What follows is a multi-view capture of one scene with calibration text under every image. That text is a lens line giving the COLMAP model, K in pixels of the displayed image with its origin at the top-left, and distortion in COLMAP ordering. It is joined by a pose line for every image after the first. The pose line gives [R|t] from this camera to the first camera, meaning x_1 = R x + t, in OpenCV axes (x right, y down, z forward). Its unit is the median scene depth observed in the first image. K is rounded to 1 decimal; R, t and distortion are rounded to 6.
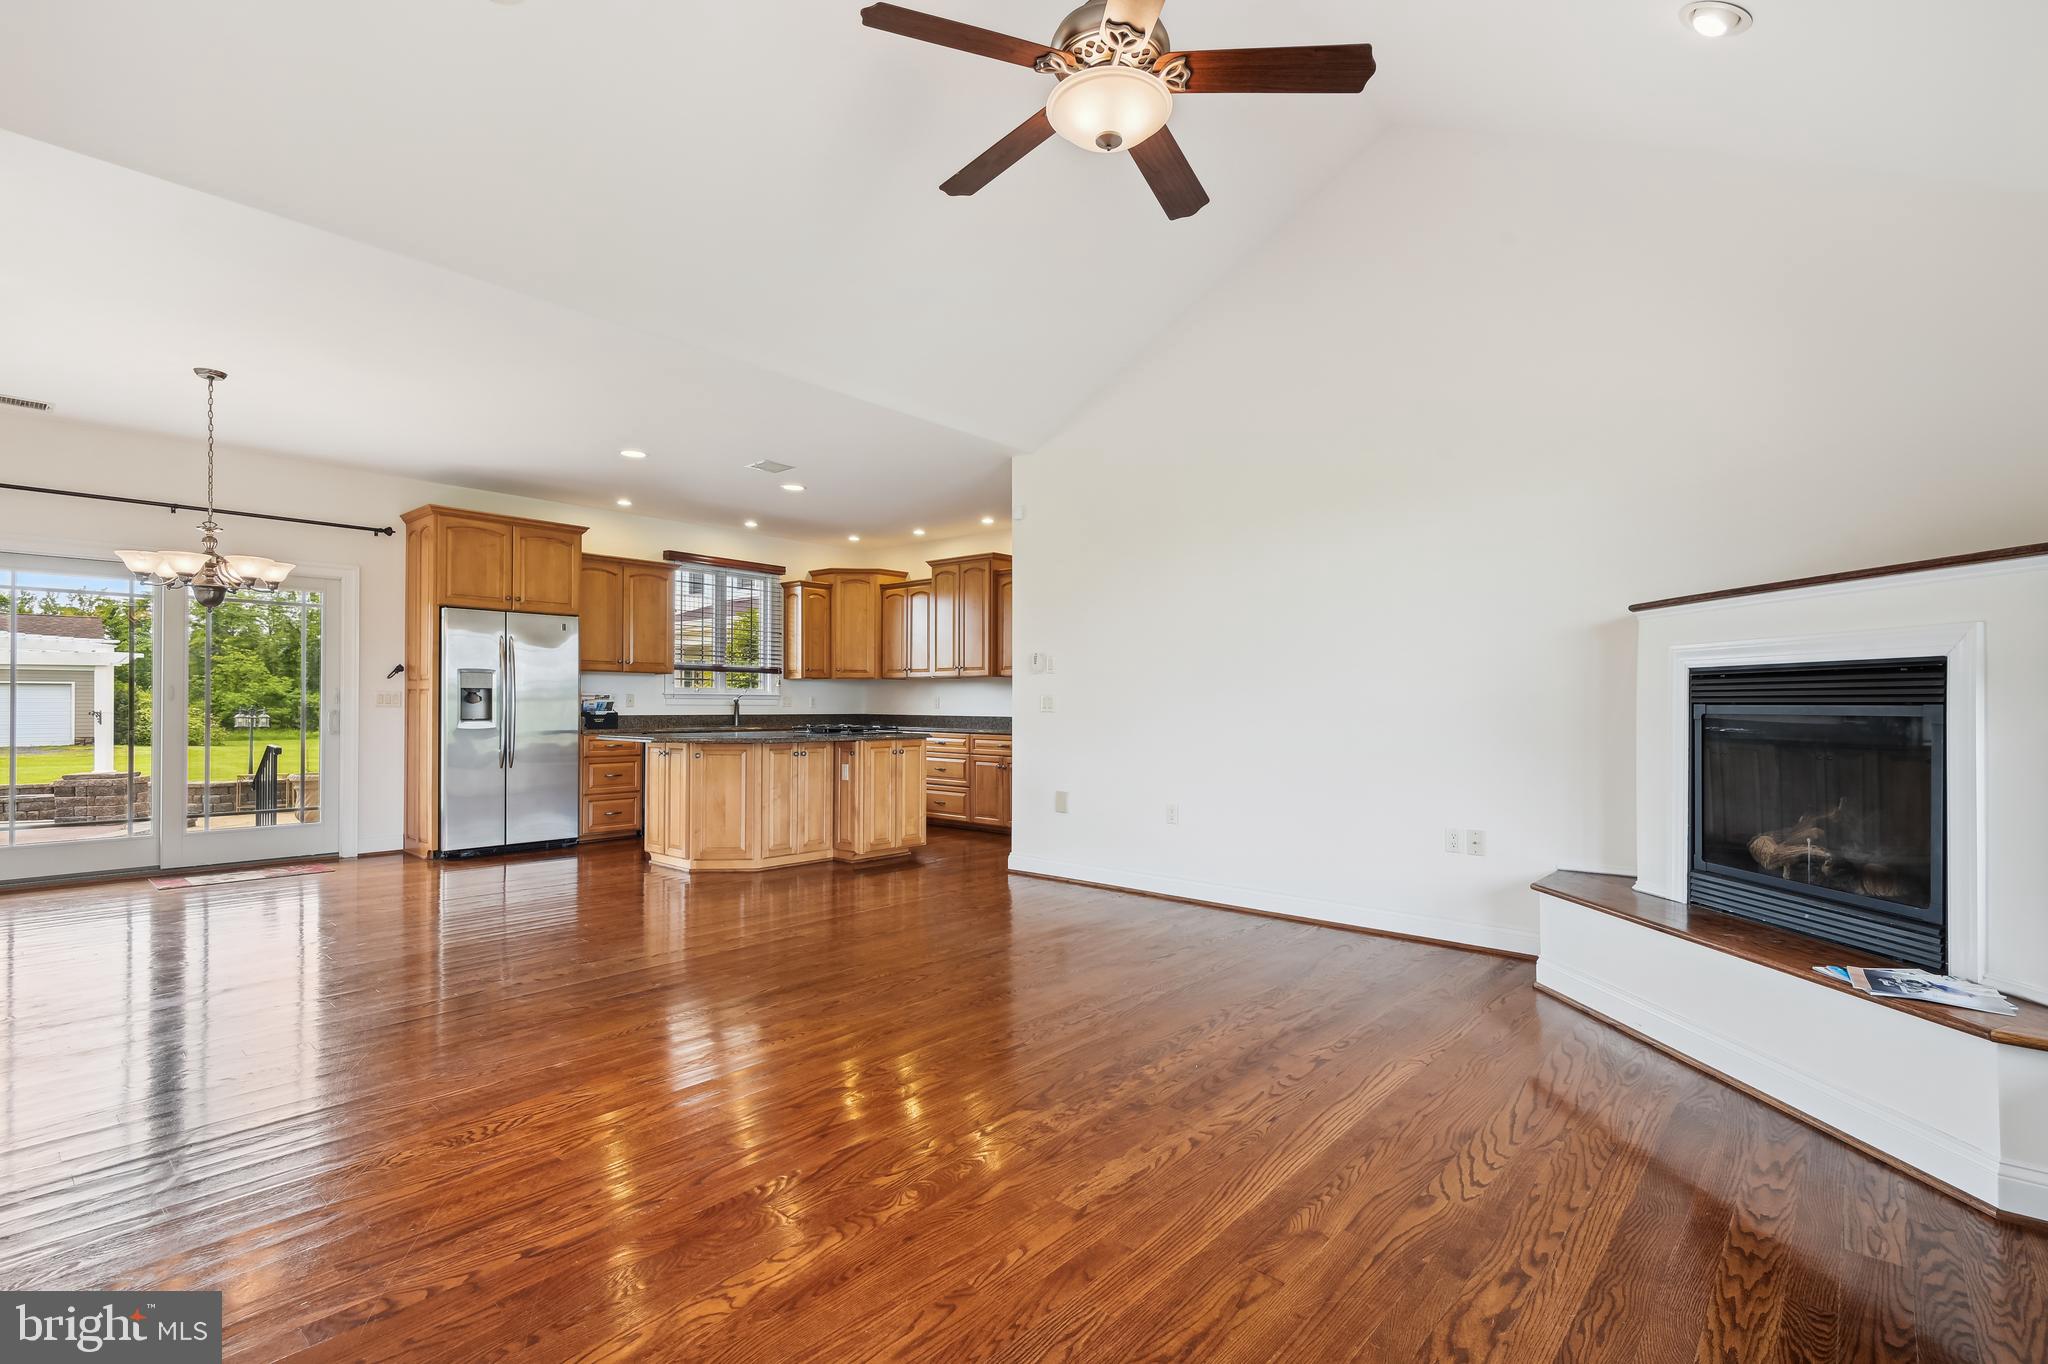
lens RADIAL K [[952.1, 0, 1049.8], [0, 952.1, 702.0], [0, 0, 1]] dist [-0.001265, -0.000258]
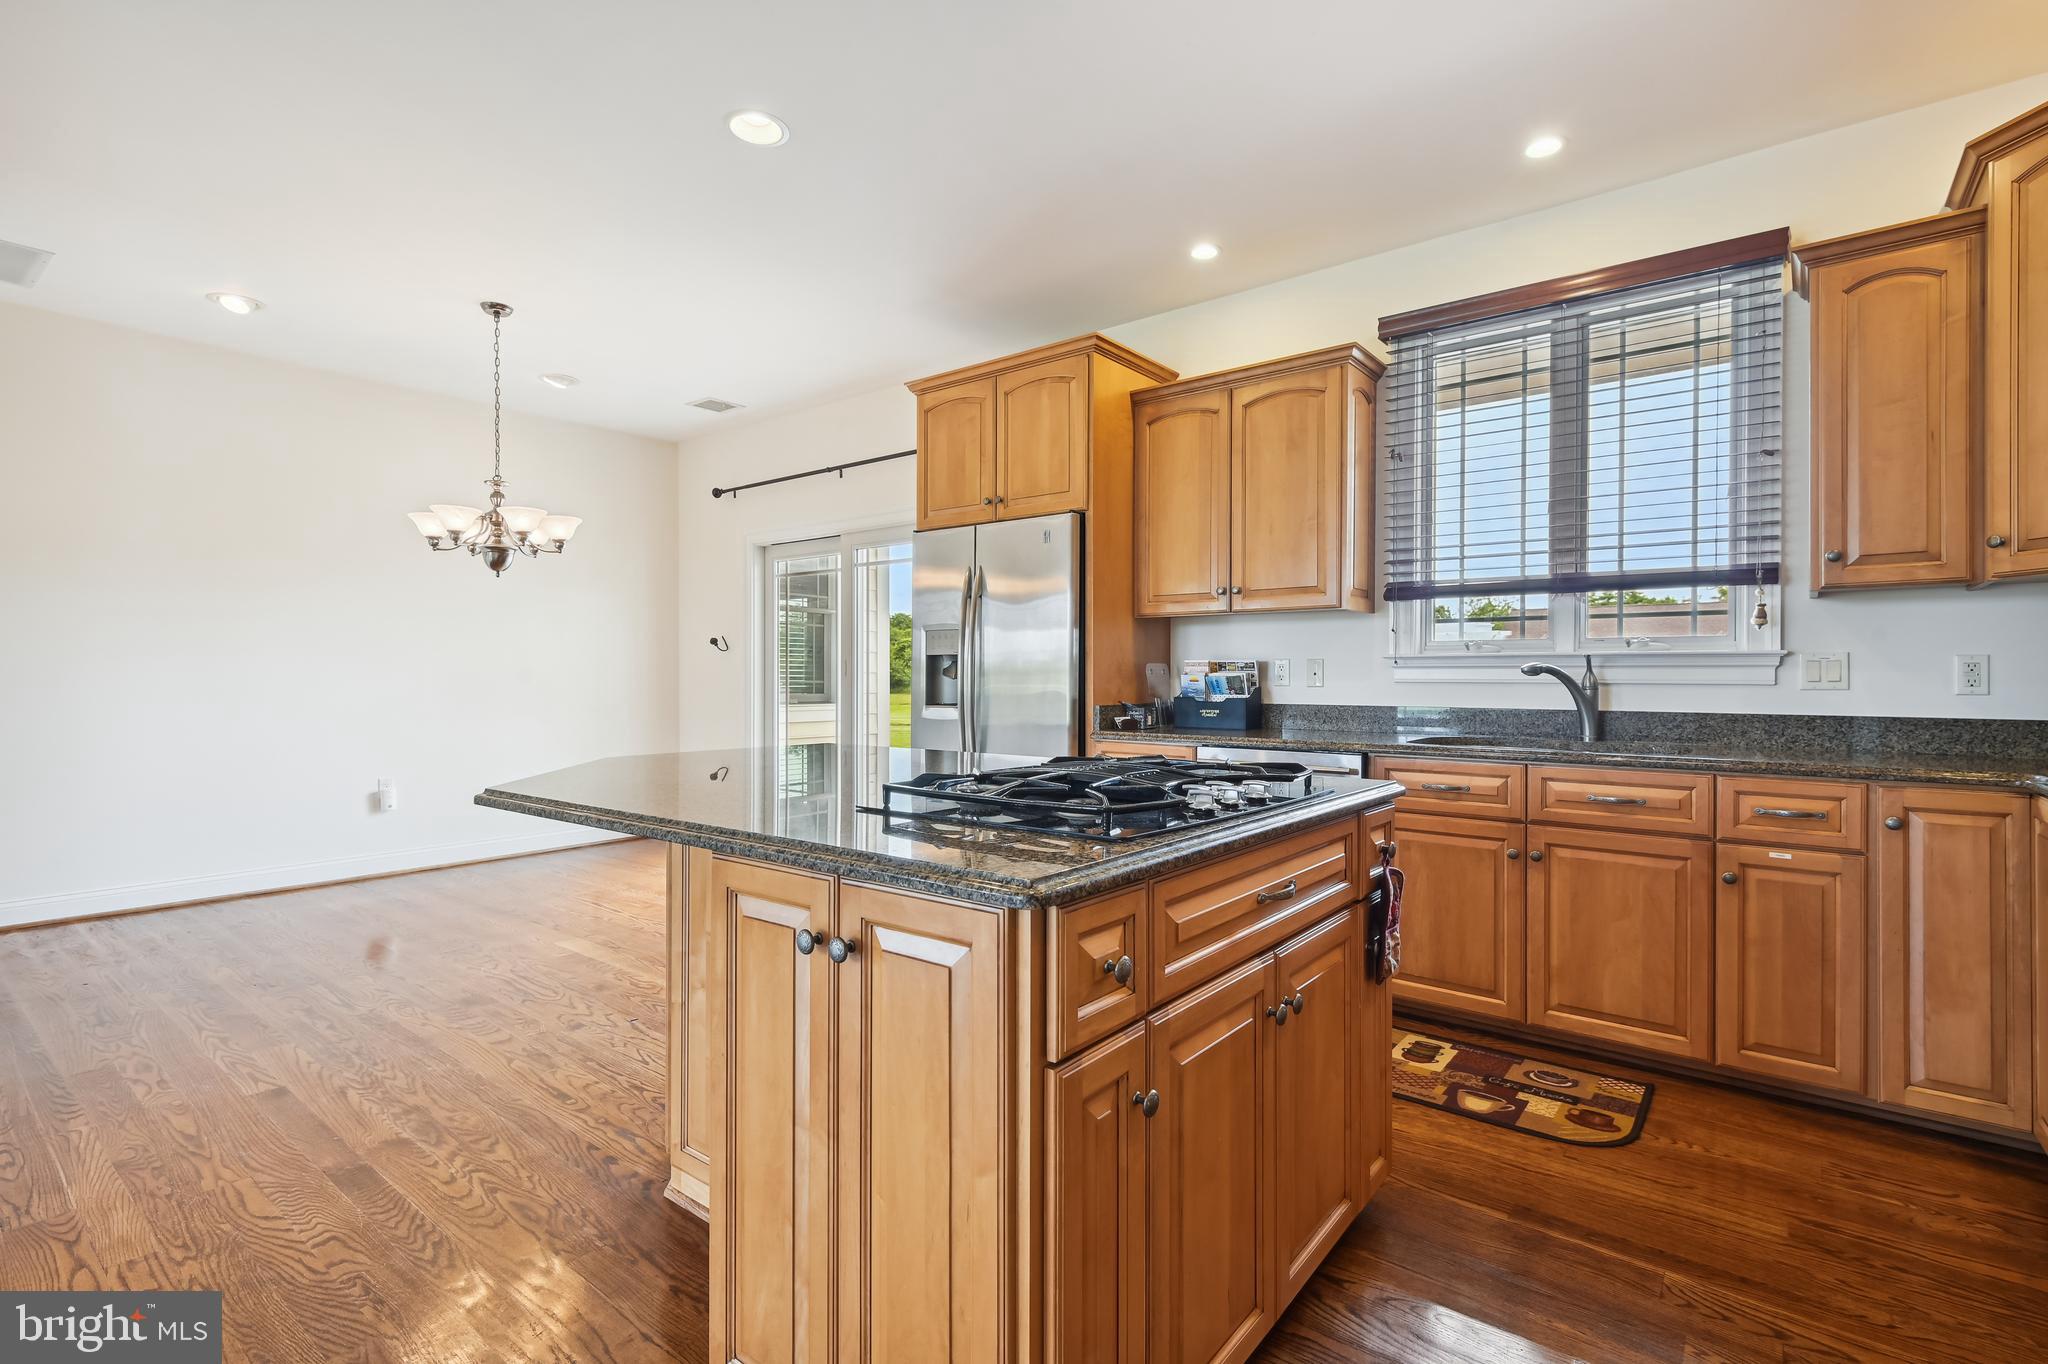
lens RADIAL K [[941.7, 0, 1034.3], [0, 941.7, 669.7], [0, 0, 1]] dist [0.021198, 0.000074]
pose [[0.040344, -0.004855, -0.999174, 0.013887], [0.002162, 0.999986, -0.004771, -0.001112], [0.999184, -0.001968, 0.040354, 0.806741]]
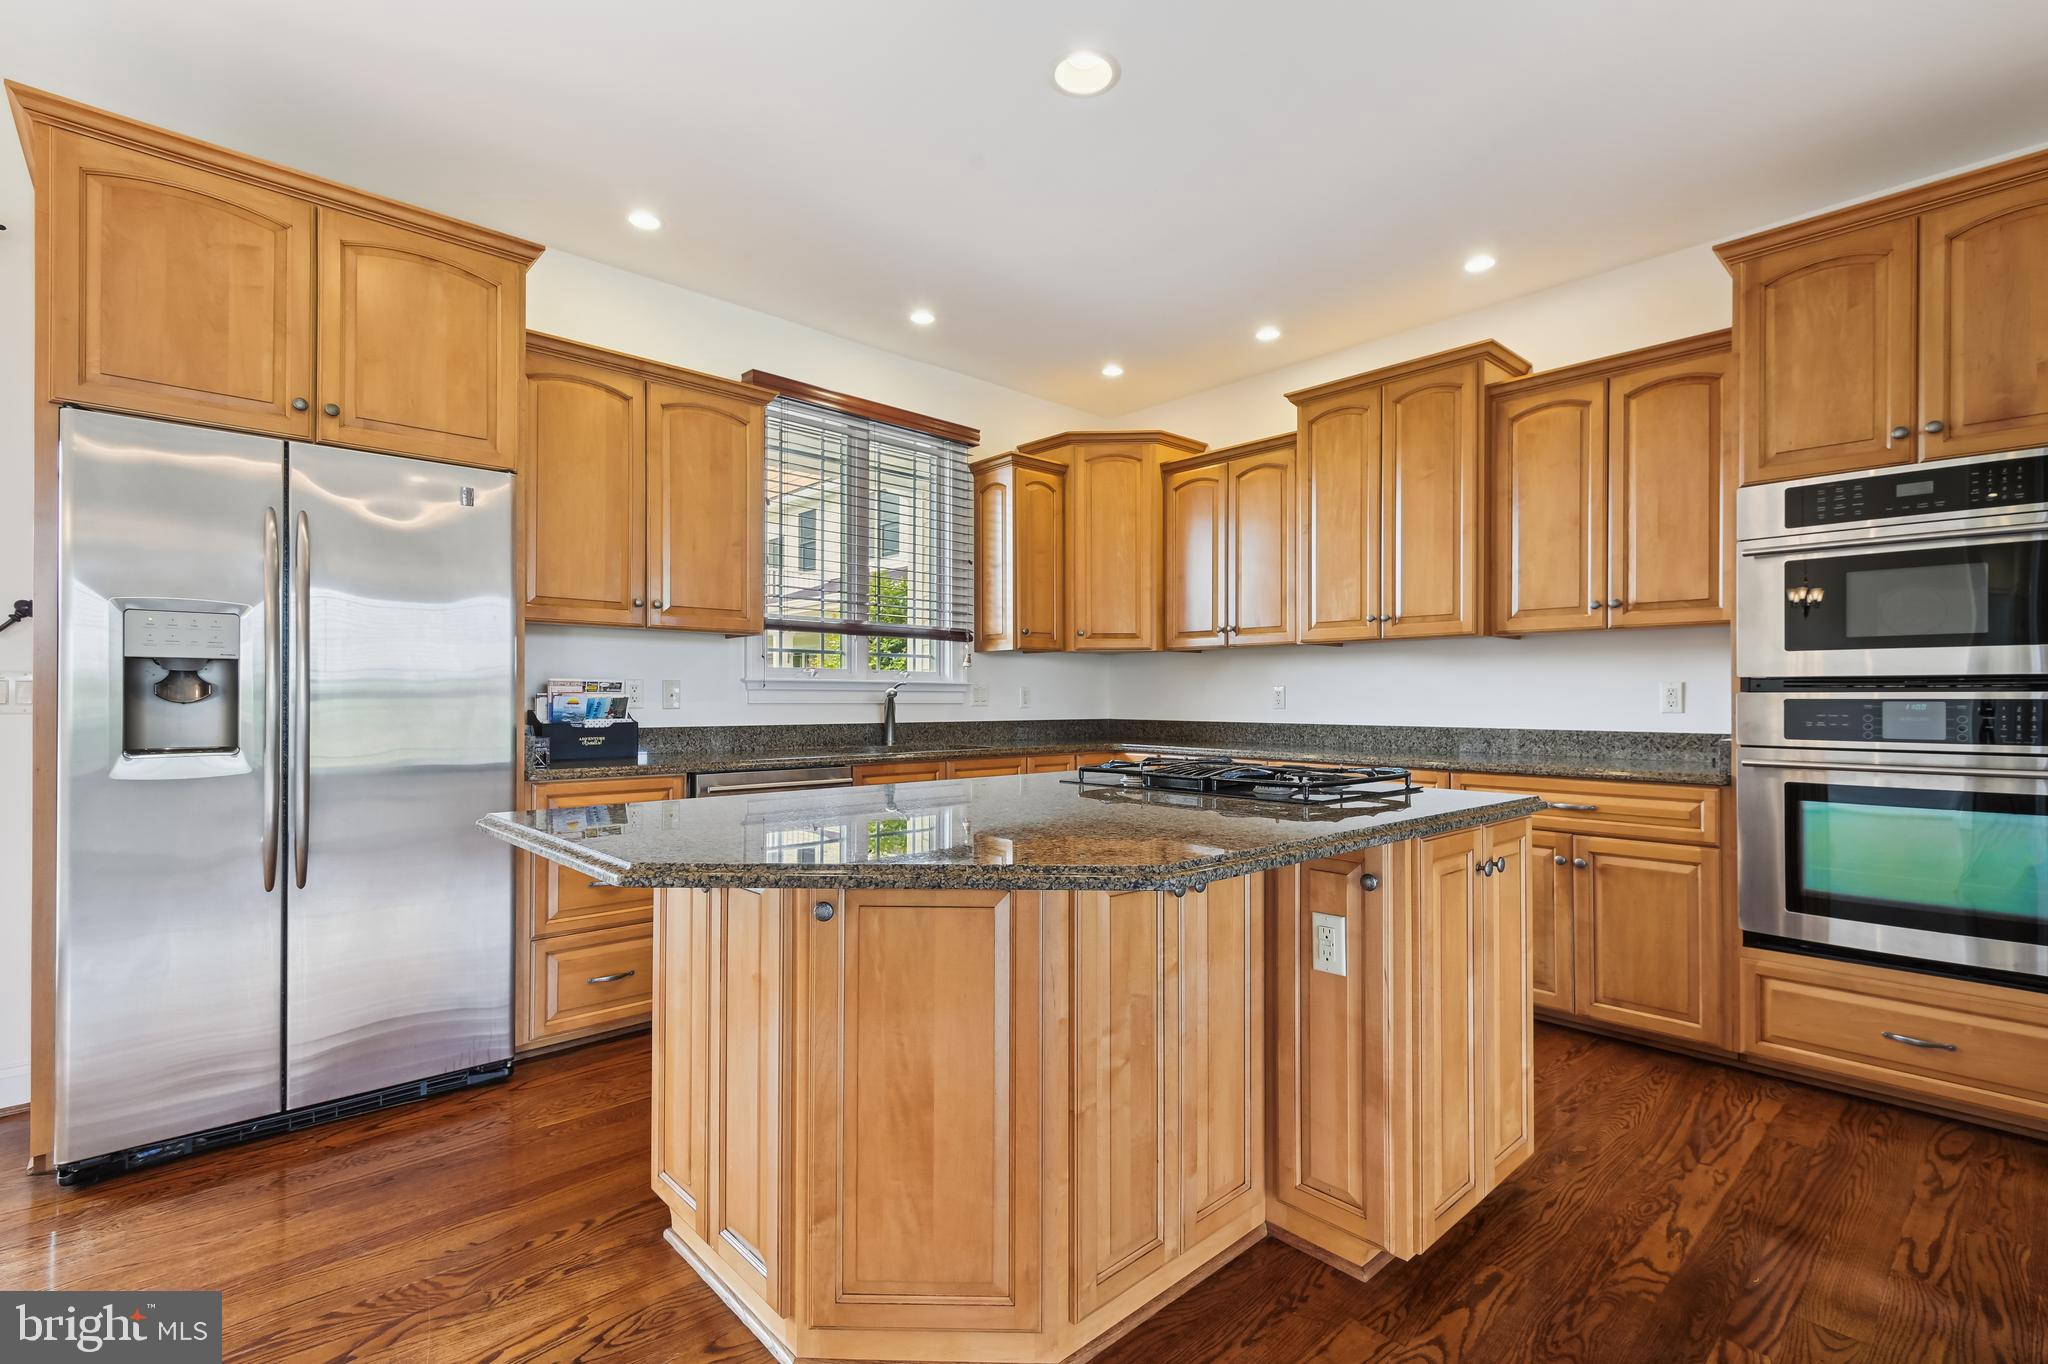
lens RADIAL K [[934.0, 0, 1029.4], [0, 934.0, 699.9], [0, 0, 1]] dist [0.002851, 0.000302]
pose [[0.992887, -0.002458, -0.119038, -0.207689], [0.002651, 0.999995, 0.001457, 0.000688], [0.119033, -0.001762, 0.992889, 0.551050]]
